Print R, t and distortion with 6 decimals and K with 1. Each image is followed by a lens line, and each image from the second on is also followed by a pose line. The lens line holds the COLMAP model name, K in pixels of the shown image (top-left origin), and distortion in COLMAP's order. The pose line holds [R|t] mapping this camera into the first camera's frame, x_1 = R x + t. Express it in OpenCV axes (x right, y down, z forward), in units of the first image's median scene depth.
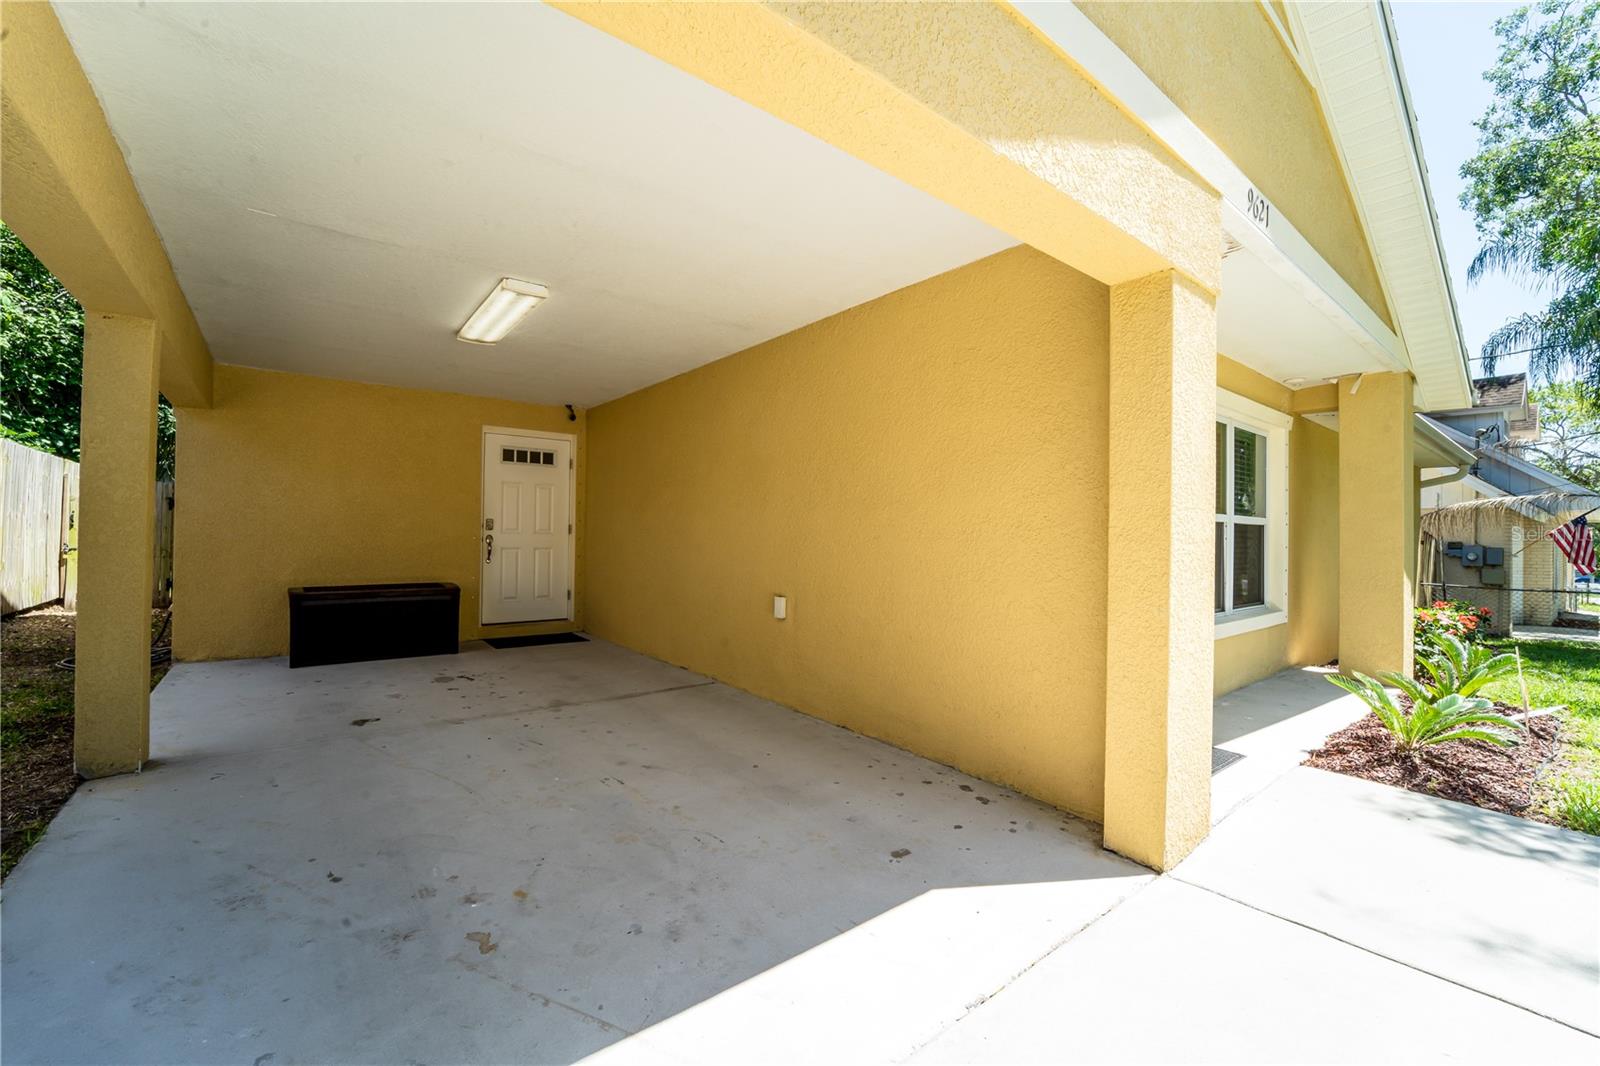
lens RADIAL K [[658.0, 0, 804.1], [0, 658.0, 532.9], [0, 0, 1]] dist [-0.025948, 0.003430]
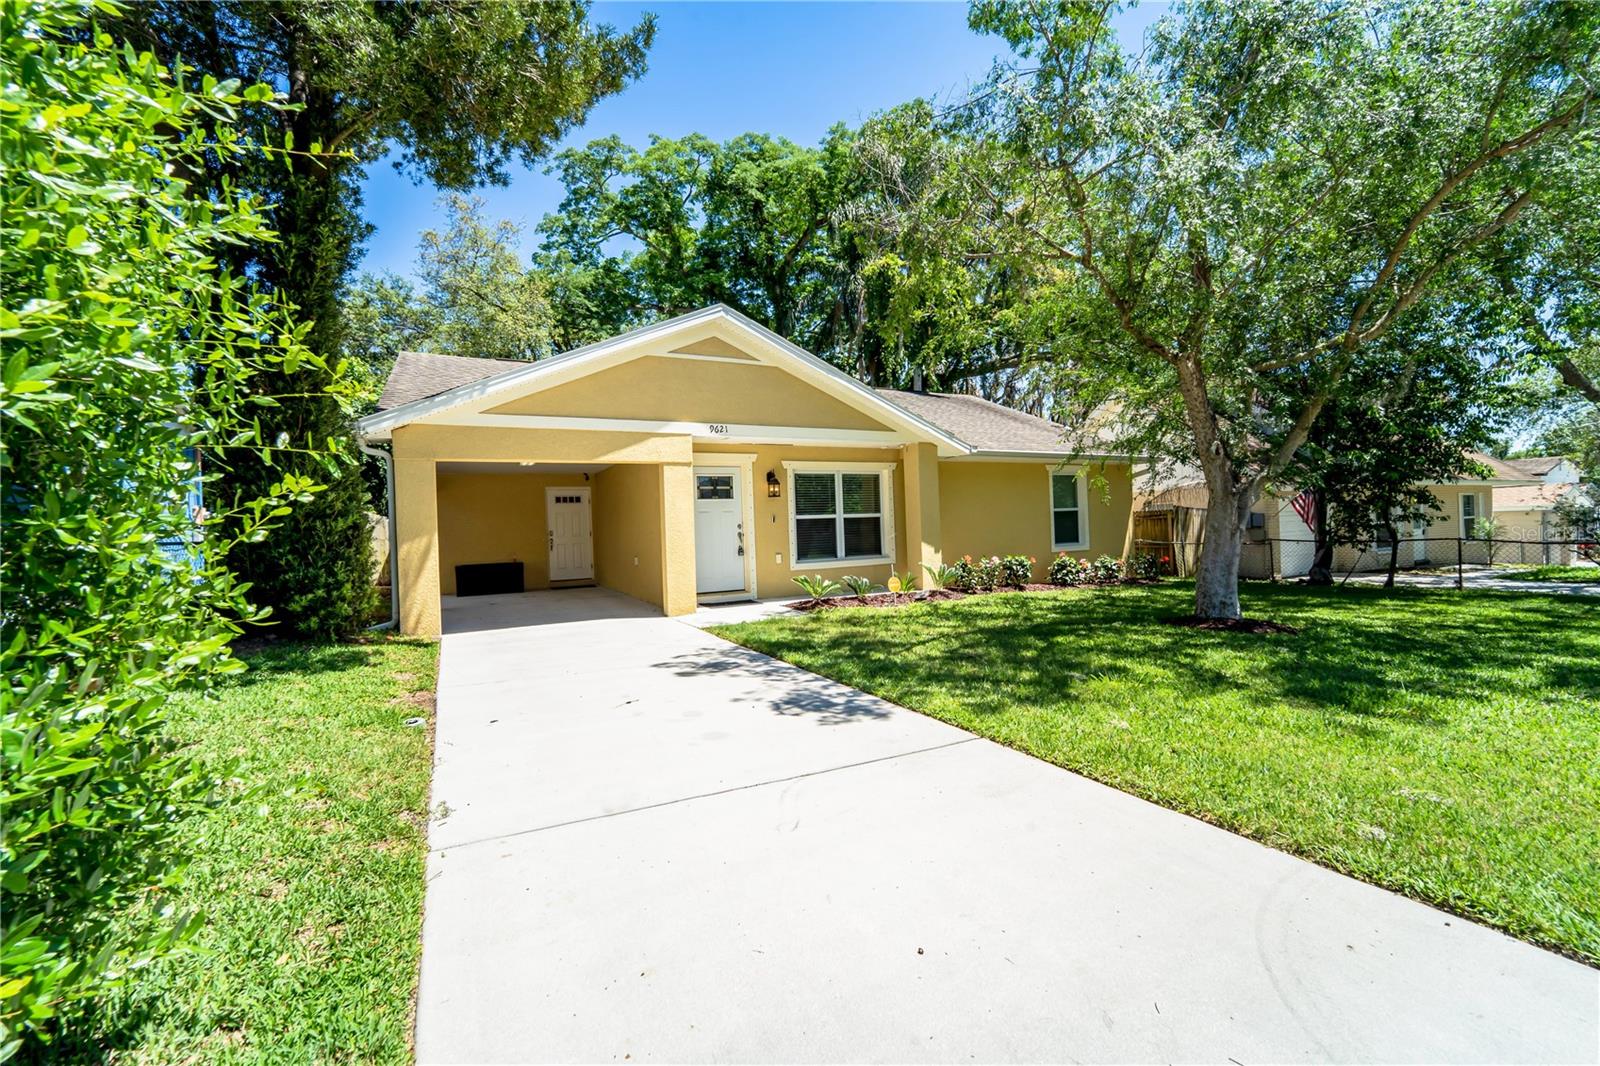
lens RADIAL K [[655.2, 0, 794.3], [0, 655.2, 528.6], [0, 0, 1]] dist [-0.020116, -0.000283]
pose [[0.977807, -0.048911, -0.203719, 1.141962], [0.050139, 0.998742, 0.000872, 0.012915], [0.203420, -0.011067, 0.979029, -1.433789]]
